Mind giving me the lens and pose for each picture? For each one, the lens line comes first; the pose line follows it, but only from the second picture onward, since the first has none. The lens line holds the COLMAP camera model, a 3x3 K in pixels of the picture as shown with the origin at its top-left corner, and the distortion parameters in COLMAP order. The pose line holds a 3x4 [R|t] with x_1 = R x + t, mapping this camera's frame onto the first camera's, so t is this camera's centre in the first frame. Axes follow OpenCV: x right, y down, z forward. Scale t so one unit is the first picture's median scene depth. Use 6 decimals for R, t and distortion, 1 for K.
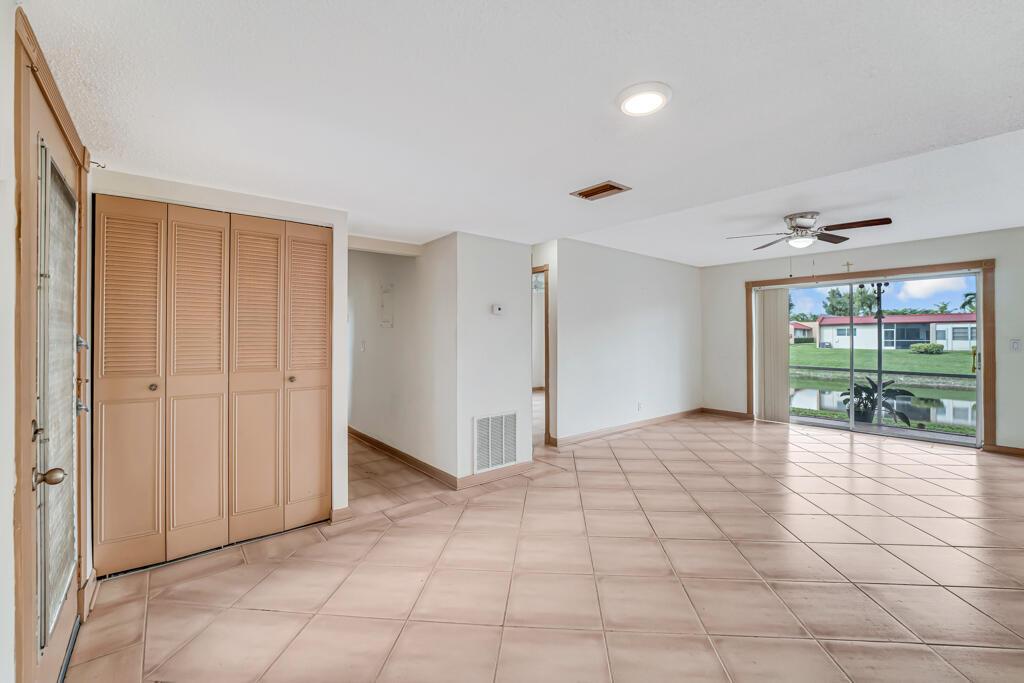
lens RADIAL K [[435.5, 0, 524.3], [0, 435.5, 331.5], [0, 0, 1]] dist [-0.003031, -0.000684]
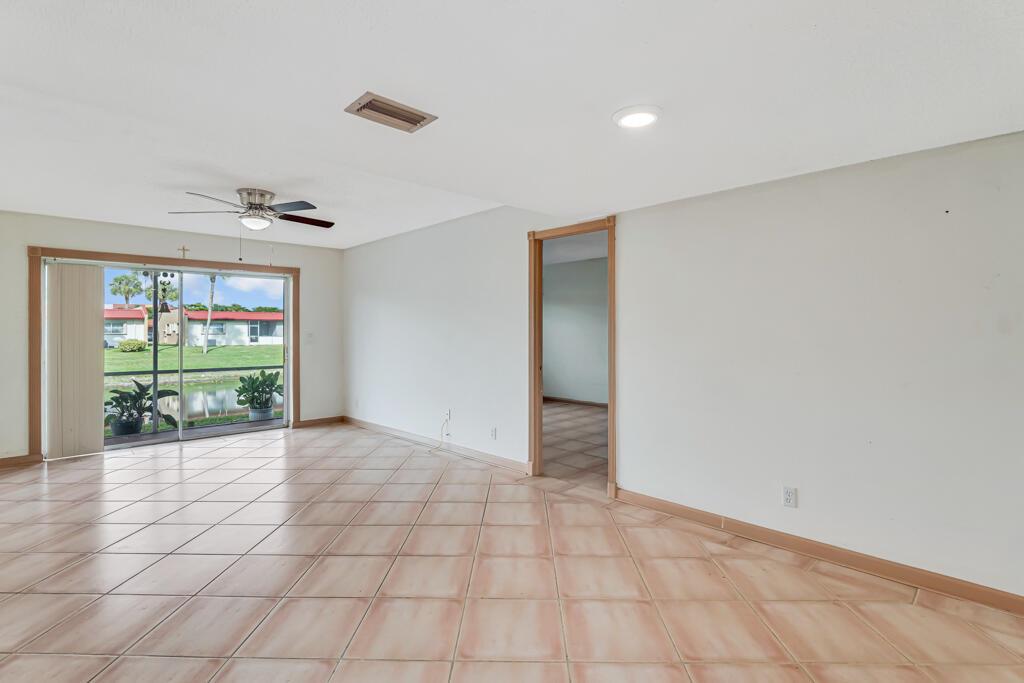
lens RADIAL K [[501.9, 0, 512.4], [0, 501.9, 327.6], [0, 0, 1]] dist [-0.018178, -0.000019]
pose [[-0.062150, 0.007469, 0.998039, -0.272896], [-0.008206, 0.999934, -0.007995, 0.003841], [-0.998033, -0.008687, -0.062085, 0.386108]]
